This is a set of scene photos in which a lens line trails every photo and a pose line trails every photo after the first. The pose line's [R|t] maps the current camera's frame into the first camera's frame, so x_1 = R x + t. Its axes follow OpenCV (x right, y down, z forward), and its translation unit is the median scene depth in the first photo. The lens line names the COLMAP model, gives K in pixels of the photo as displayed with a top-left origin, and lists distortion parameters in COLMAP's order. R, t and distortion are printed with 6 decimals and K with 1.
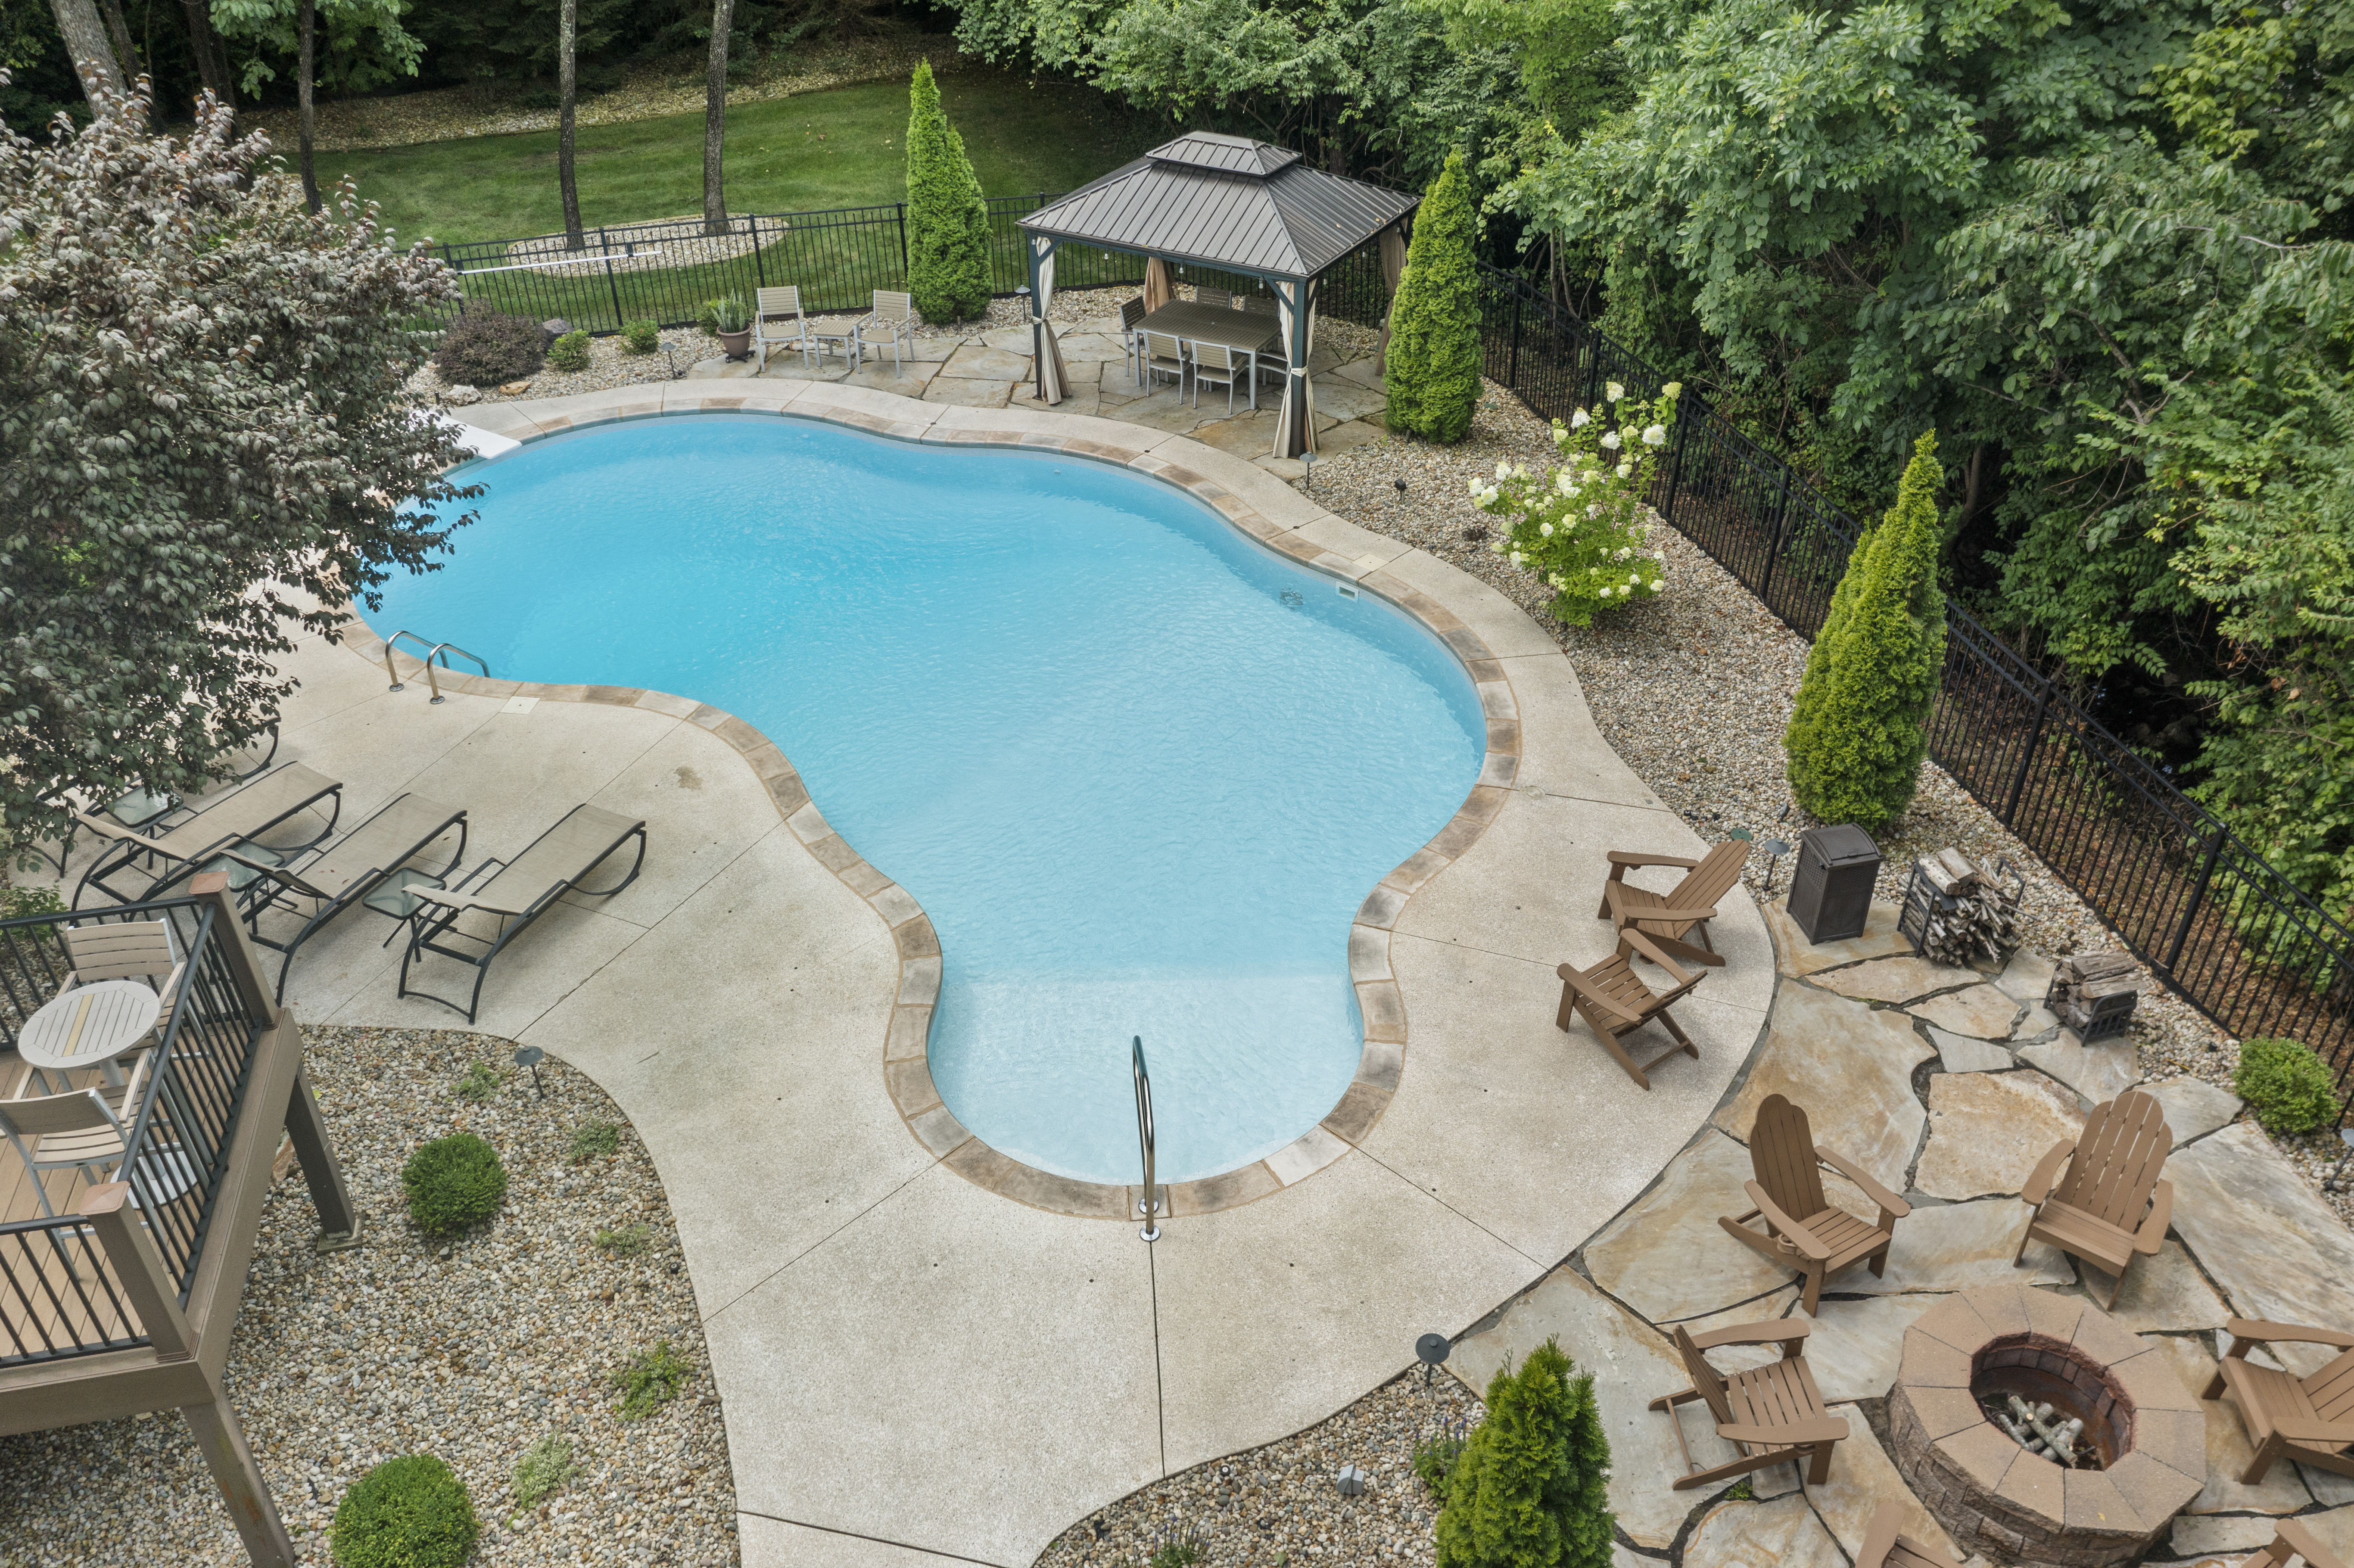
lens RADIAL K [[1833.9, 0, 1177.9], [0, 1833.9, 784.2], [0, 0, 1]] dist [-0.012524, -0.003130]
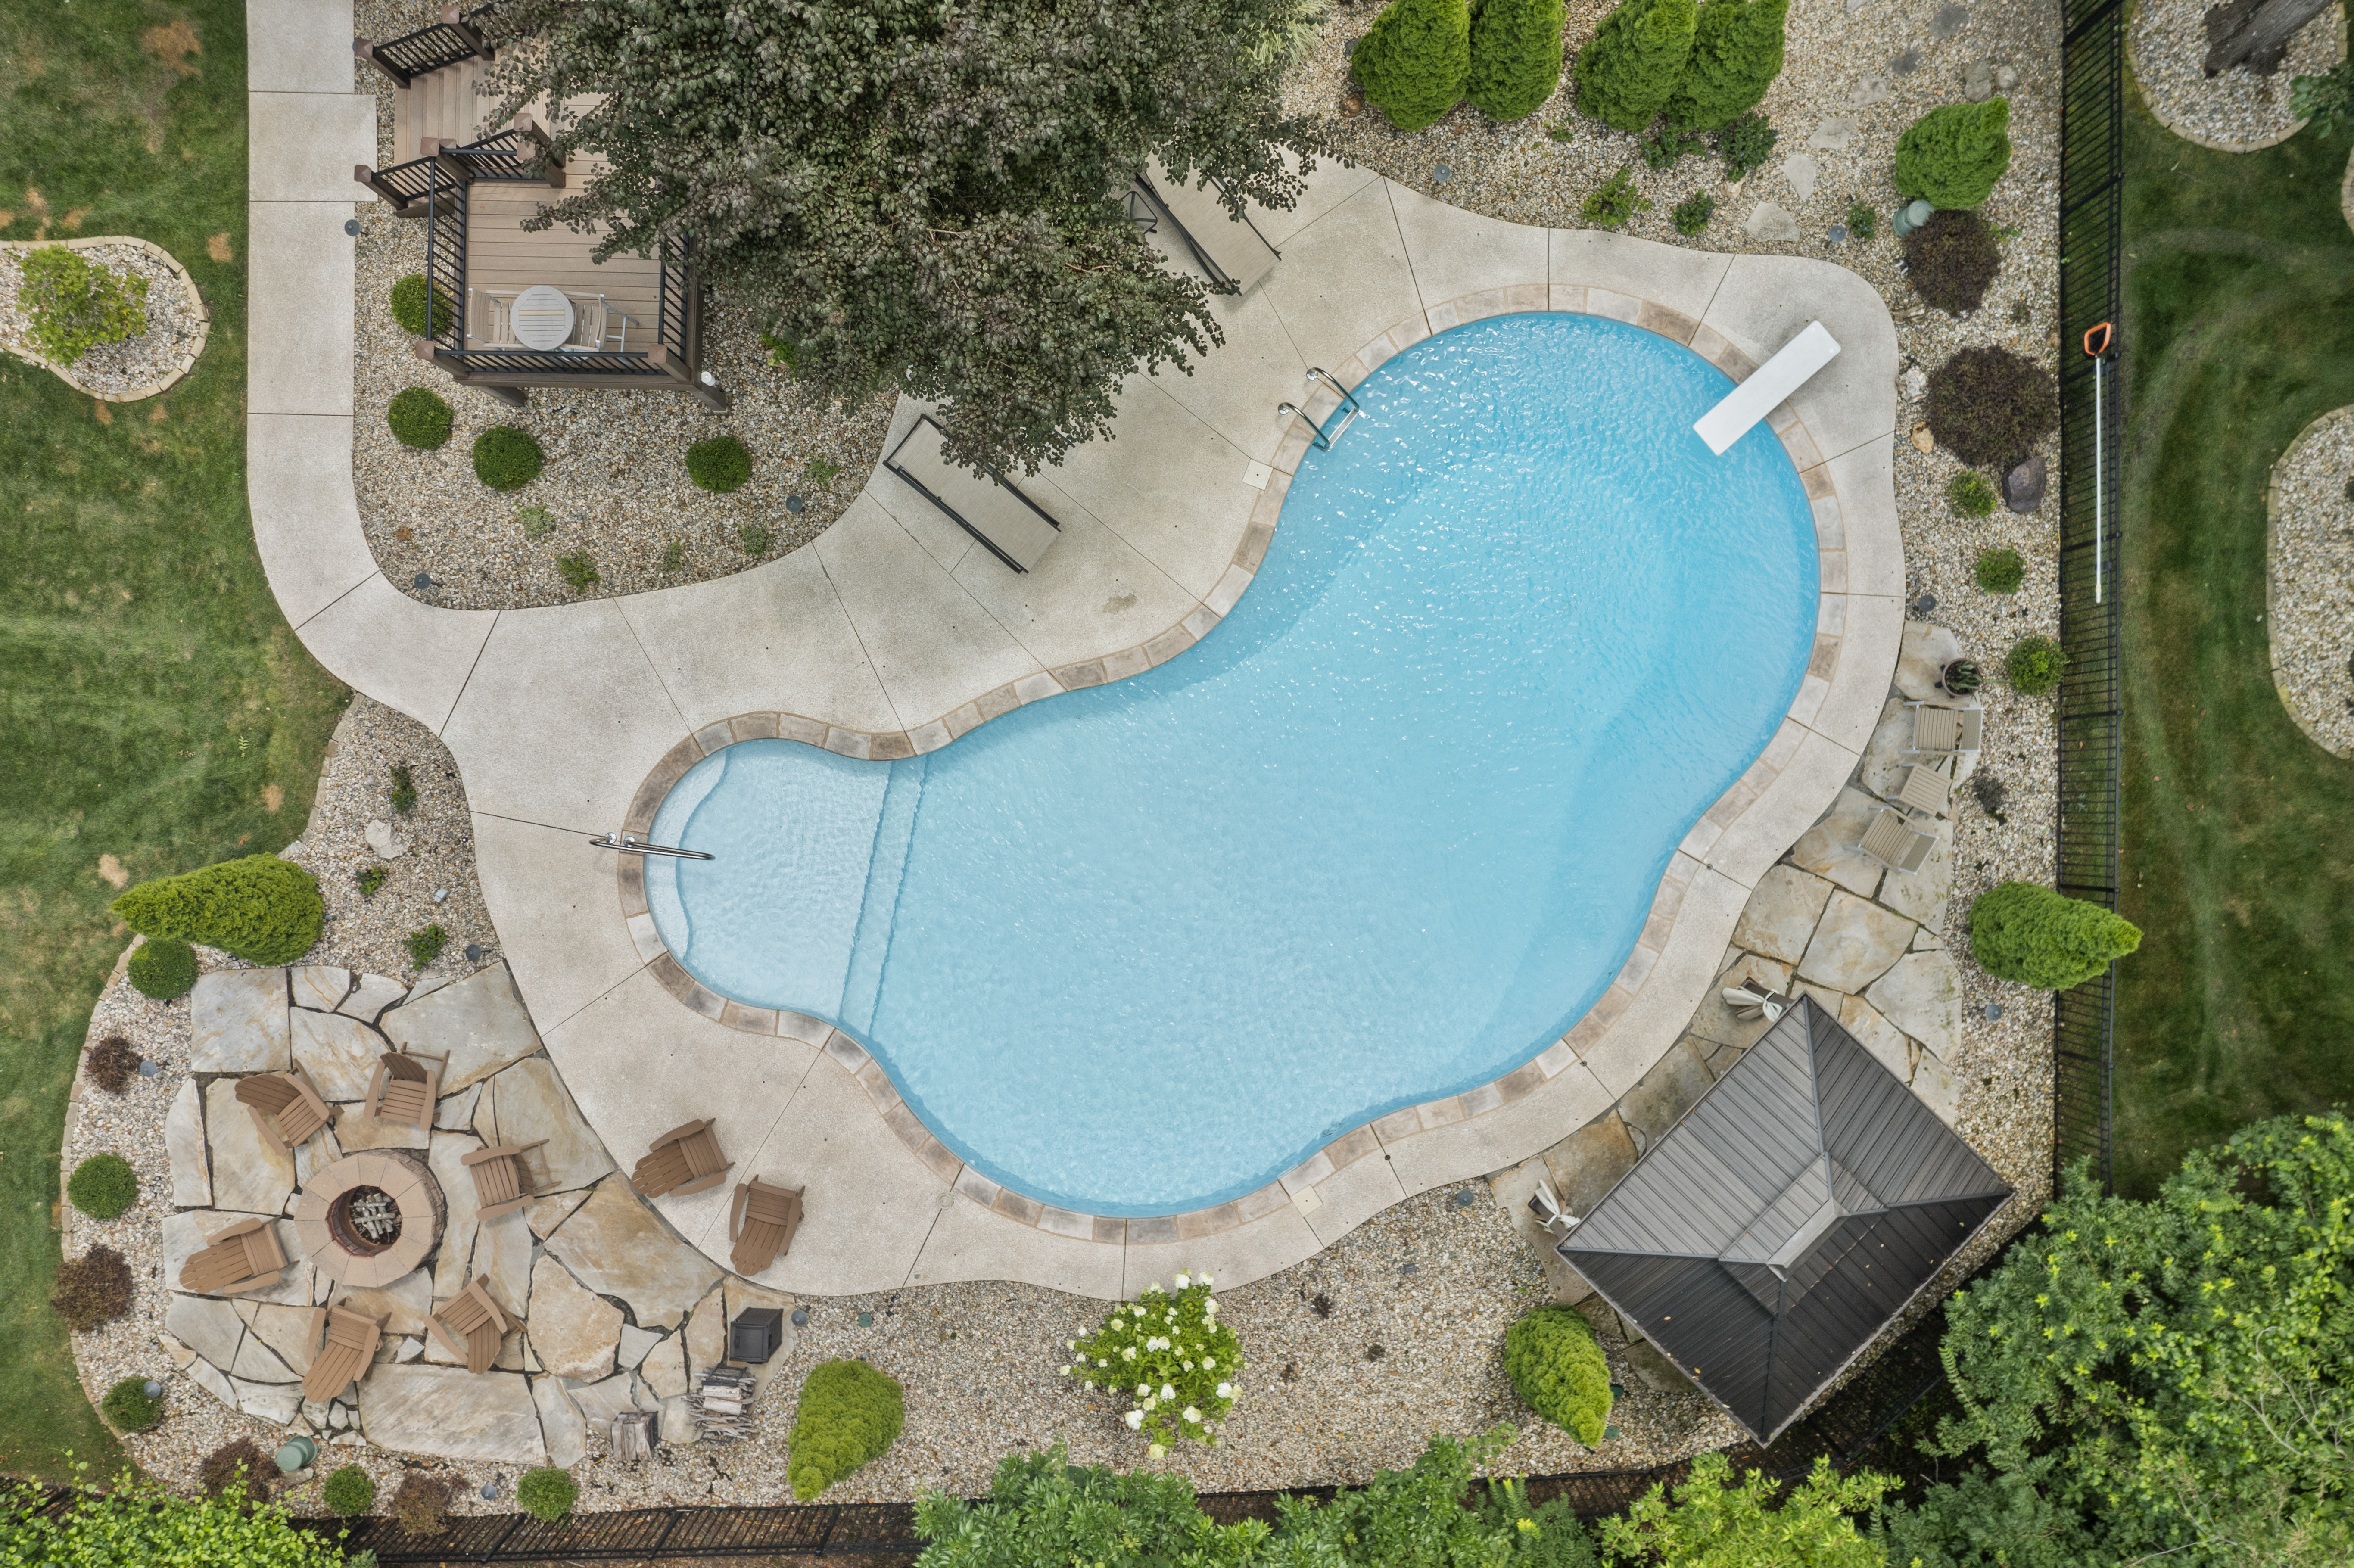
lens RADIAL K [[1833.9, 0, 1178.2], [0, 1833.9, 777.6], [0, 0, 1]] dist [-0.012524, -0.003130]
pose [[-0.238039, 0.970015, 0.049070, -0.266276], [-0.539569, -0.174080, 0.823748, -1.389656], [0.807591, 0.169608, 0.564828, 0.366574]]
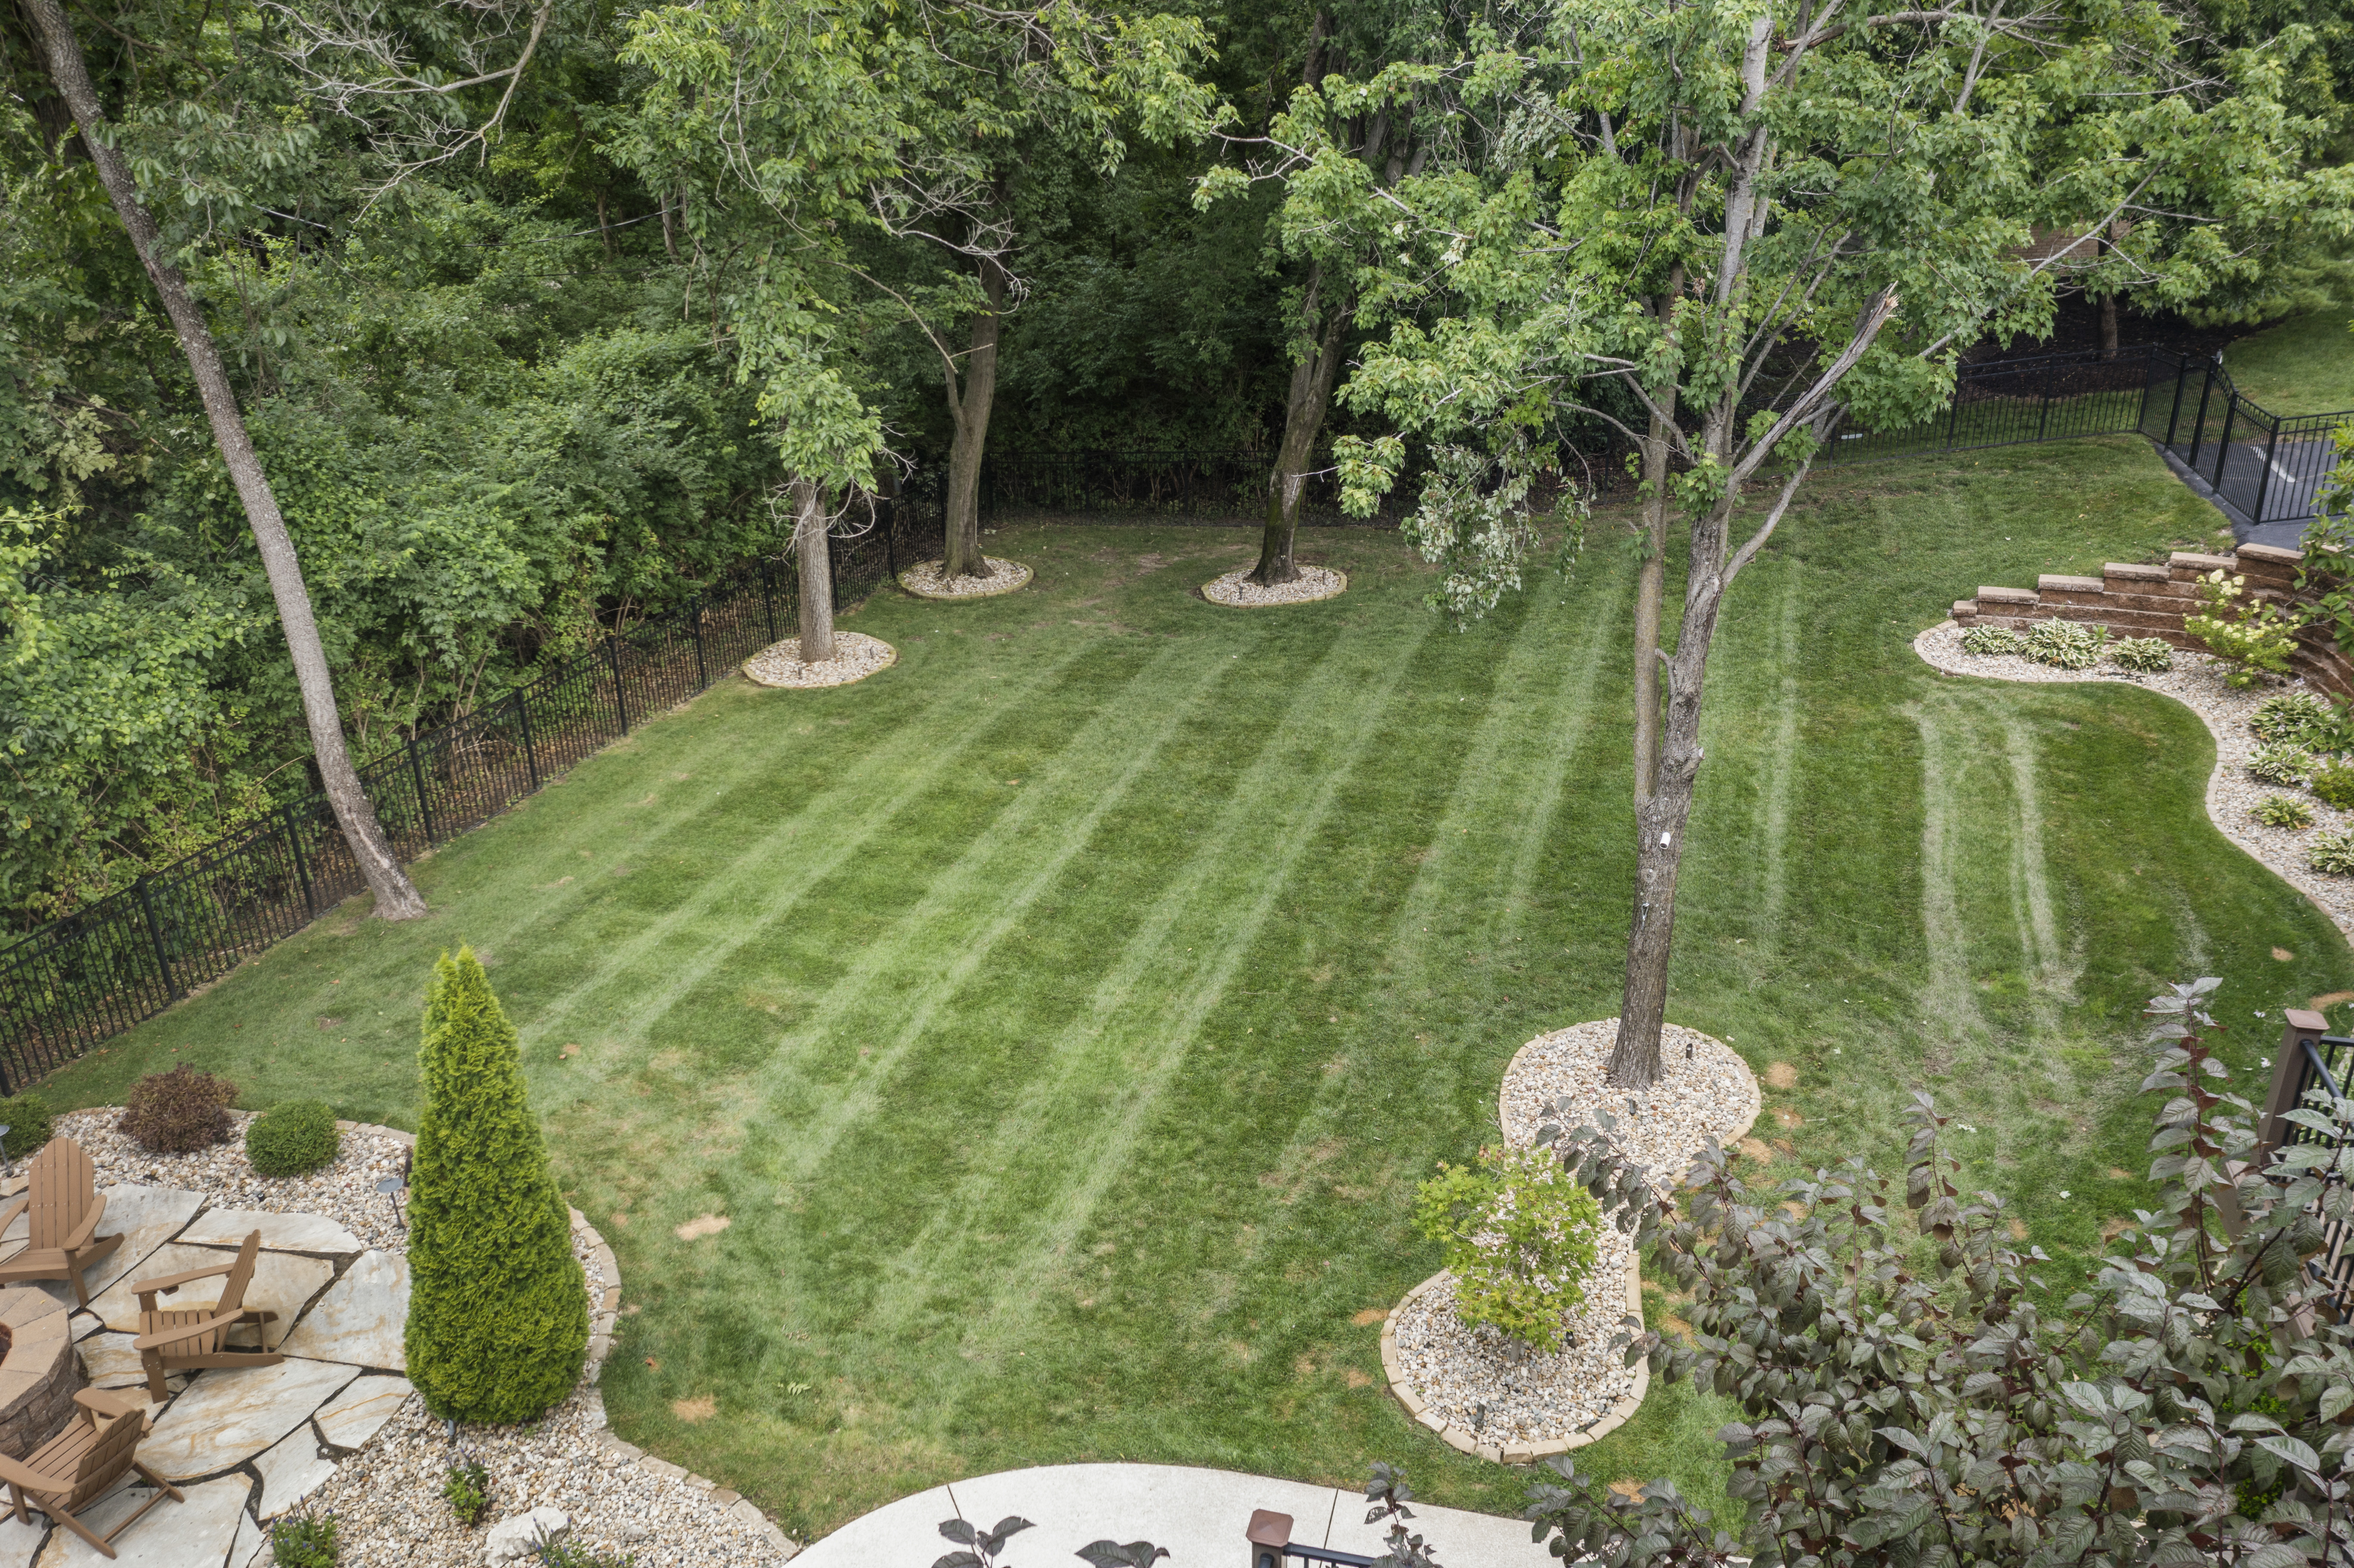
lens RADIAL K [[1833.9, 0, 1181.2], [0, 1833.9, 782.9], [0, 0, 1]] dist [-0.012524, -0.003130]
pose [[-0.898016, -0.149002, 0.413963, -0.571607], [0.277363, 0.538647, 0.795568, -0.491294], [-0.341521, 0.829251, -0.442386, 0.709436]]
